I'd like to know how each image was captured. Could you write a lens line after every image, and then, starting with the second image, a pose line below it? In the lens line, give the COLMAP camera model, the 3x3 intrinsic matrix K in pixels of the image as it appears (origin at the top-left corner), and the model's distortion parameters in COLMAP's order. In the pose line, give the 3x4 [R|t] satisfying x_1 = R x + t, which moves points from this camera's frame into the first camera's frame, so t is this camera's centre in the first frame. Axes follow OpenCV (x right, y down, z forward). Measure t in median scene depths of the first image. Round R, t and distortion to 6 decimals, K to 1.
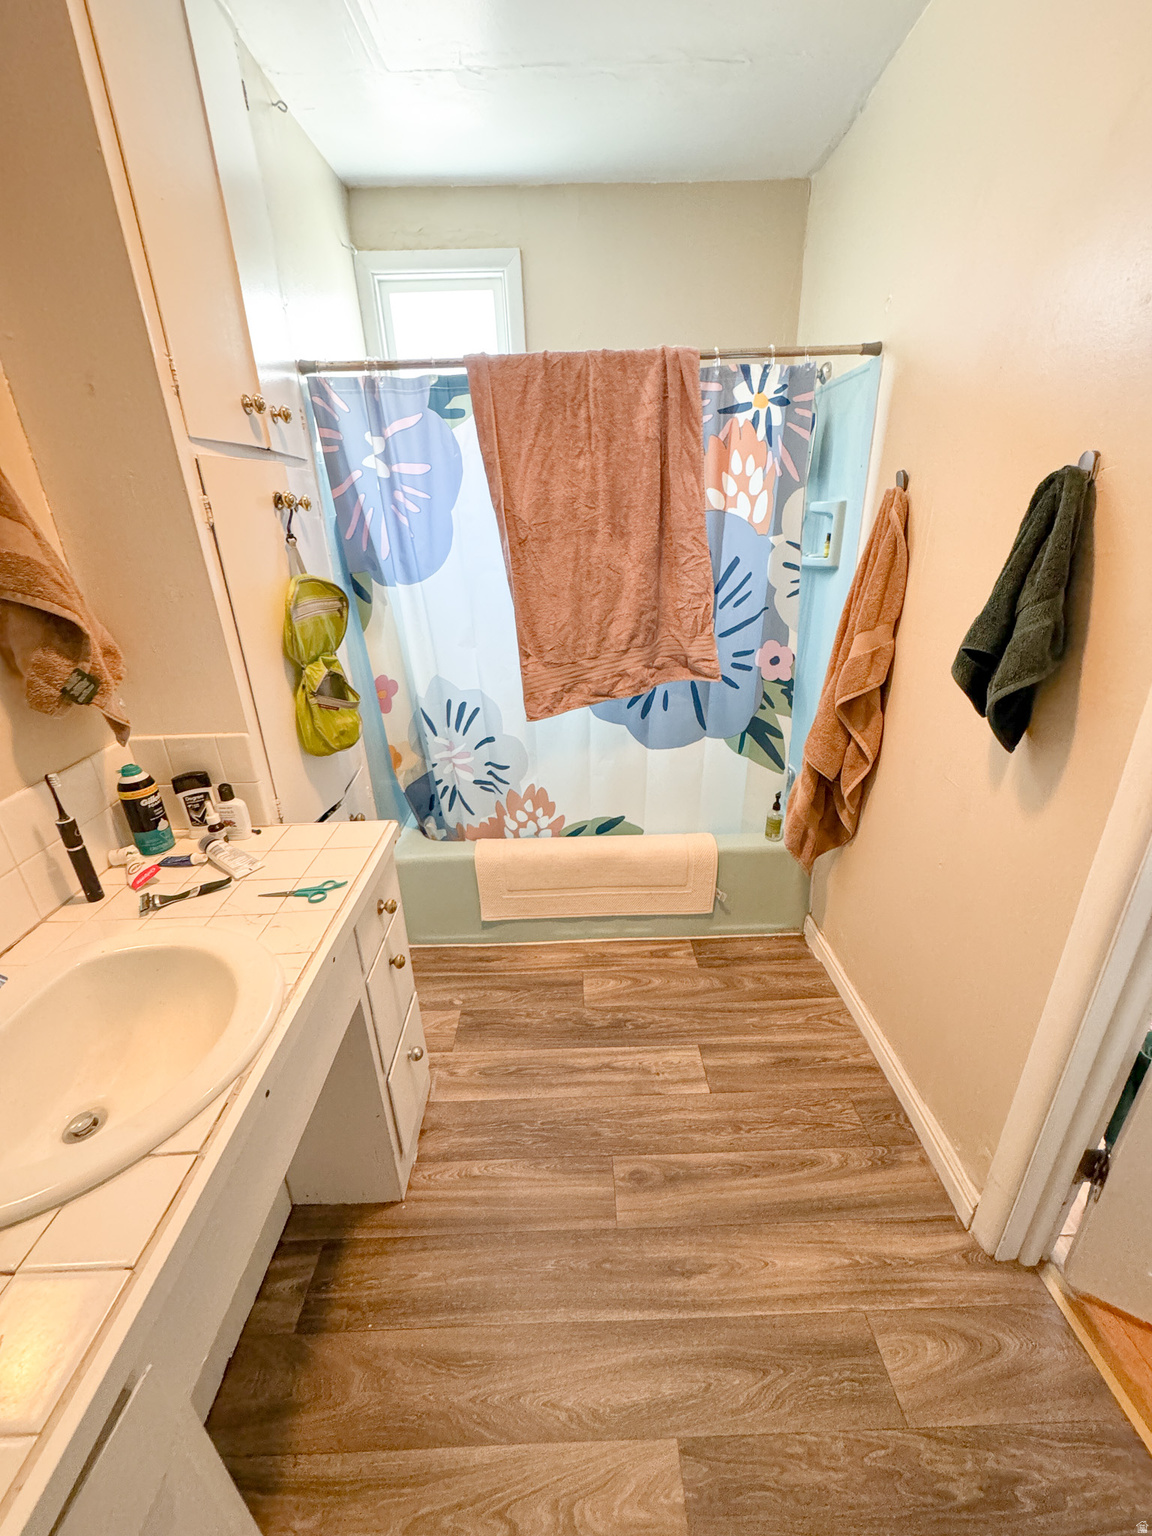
lens RADIAL K [[615.9, 0, 579.4], [0, 615.9, 764.9], [0, 0, 1]] dist [-0.002404, 0.000003]
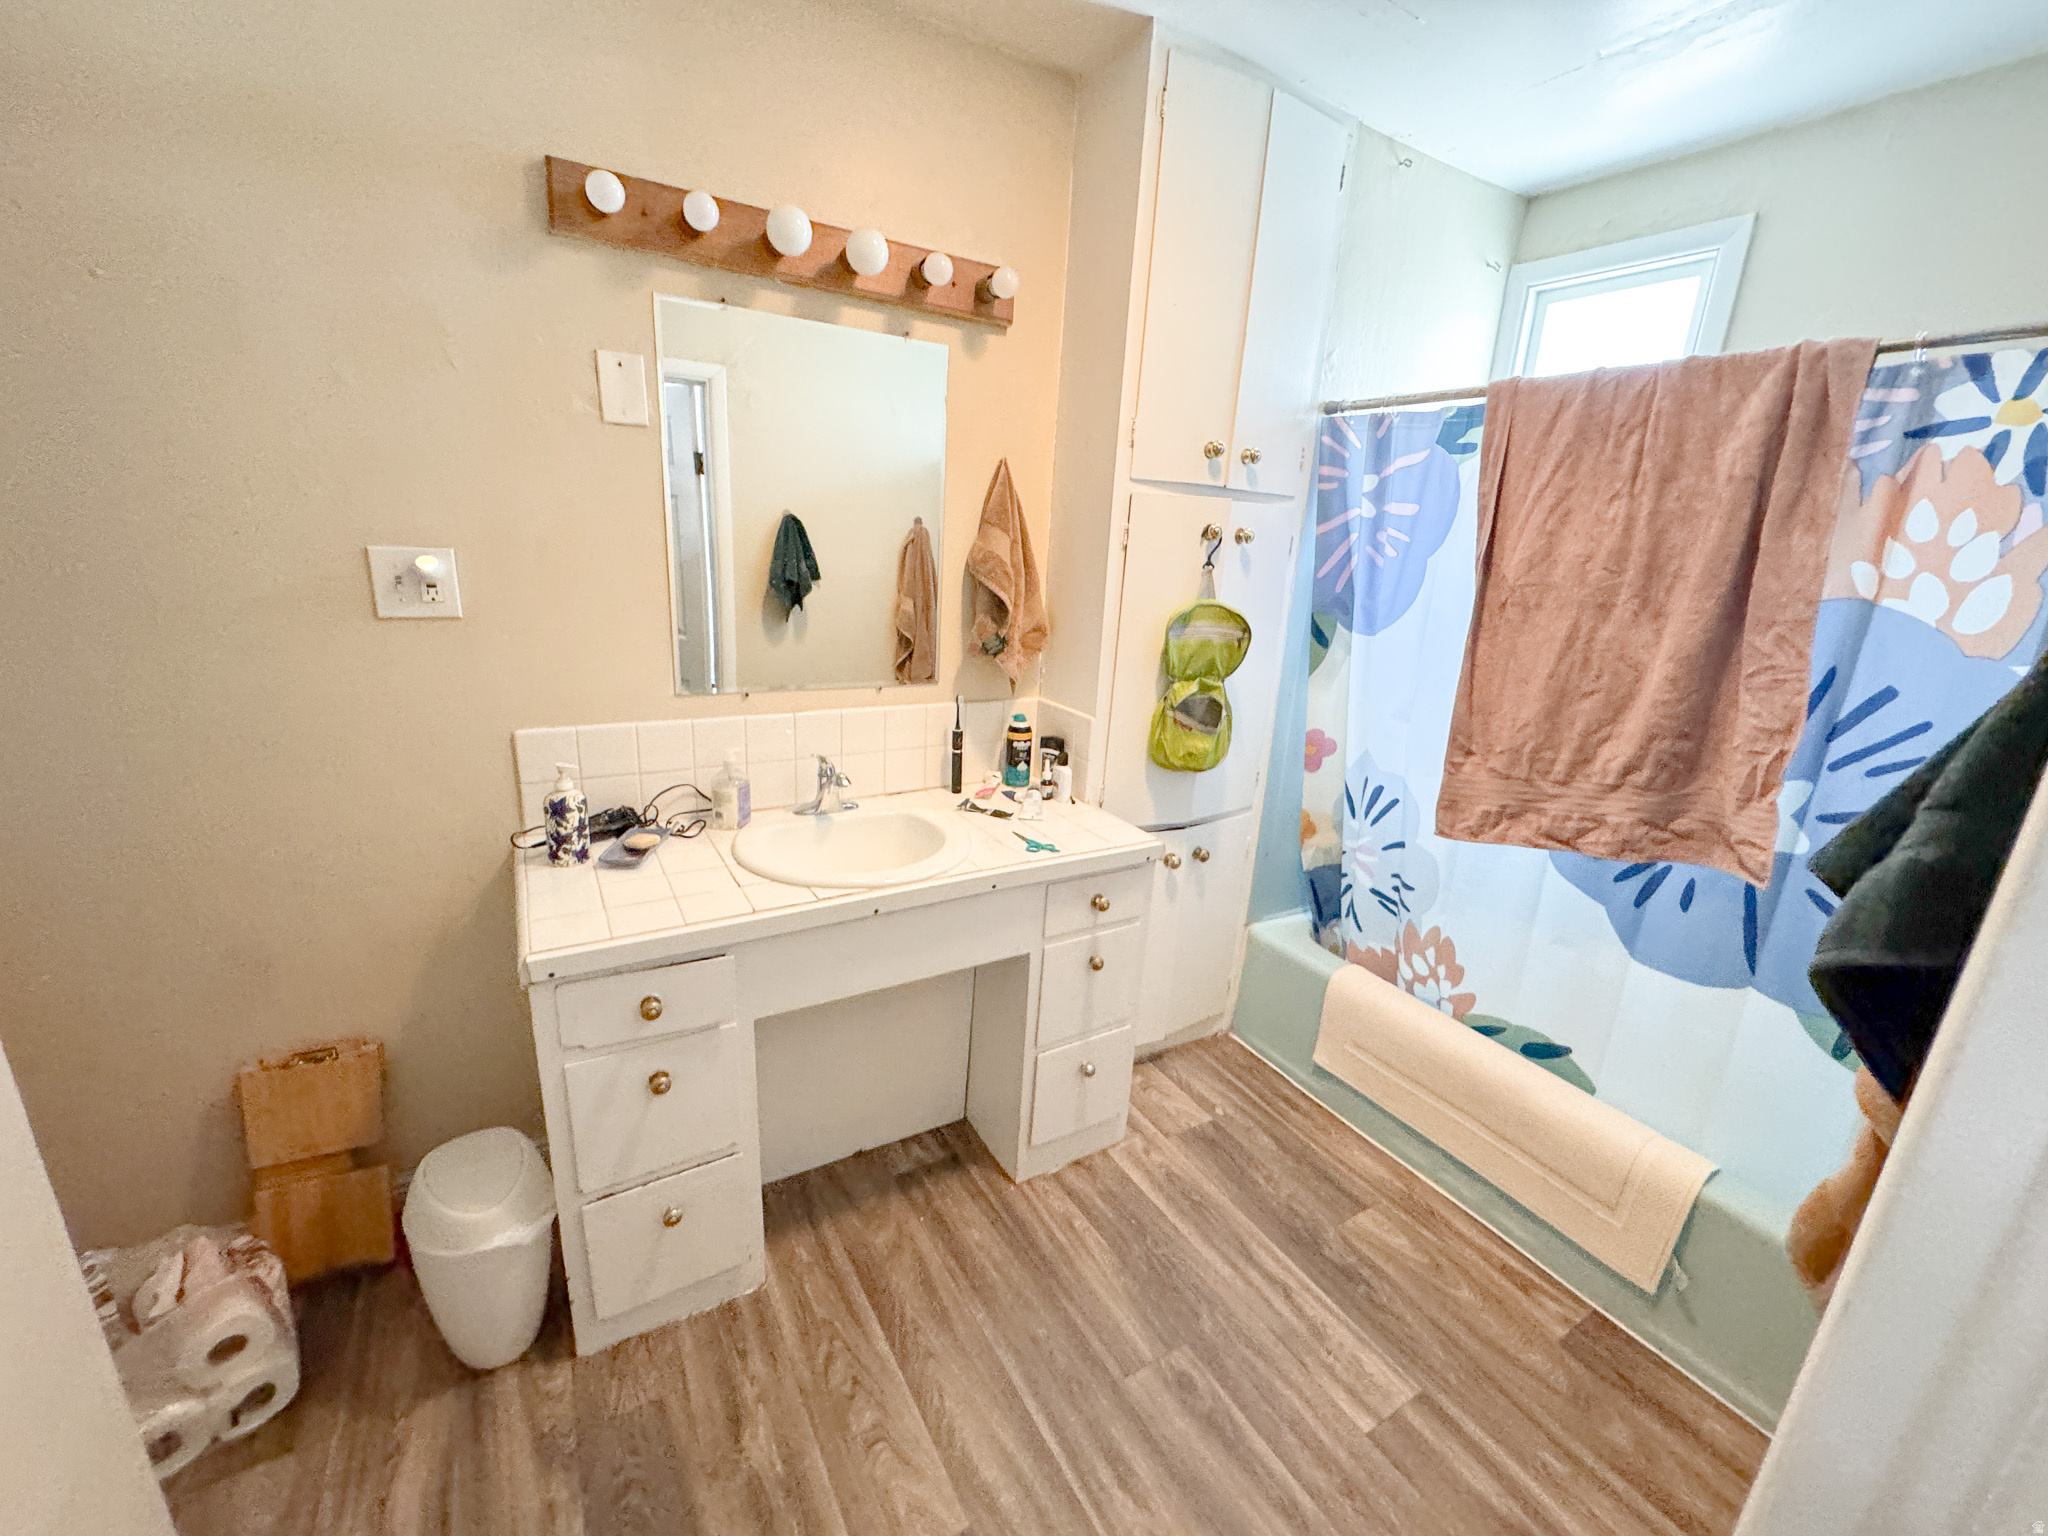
lens RADIAL K [[821.3, 0, 1020.9], [0, 821.3, 763.5], [0, 0, 1]] dist [-0.002404, 0.000003]
pose [[0.496174, 0.291639, -0.817776, 0.511638], [-0.399014, 0.913130, 0.083549, -0.035578], [0.771102, 0.284850, 0.569440, 0.028866]]
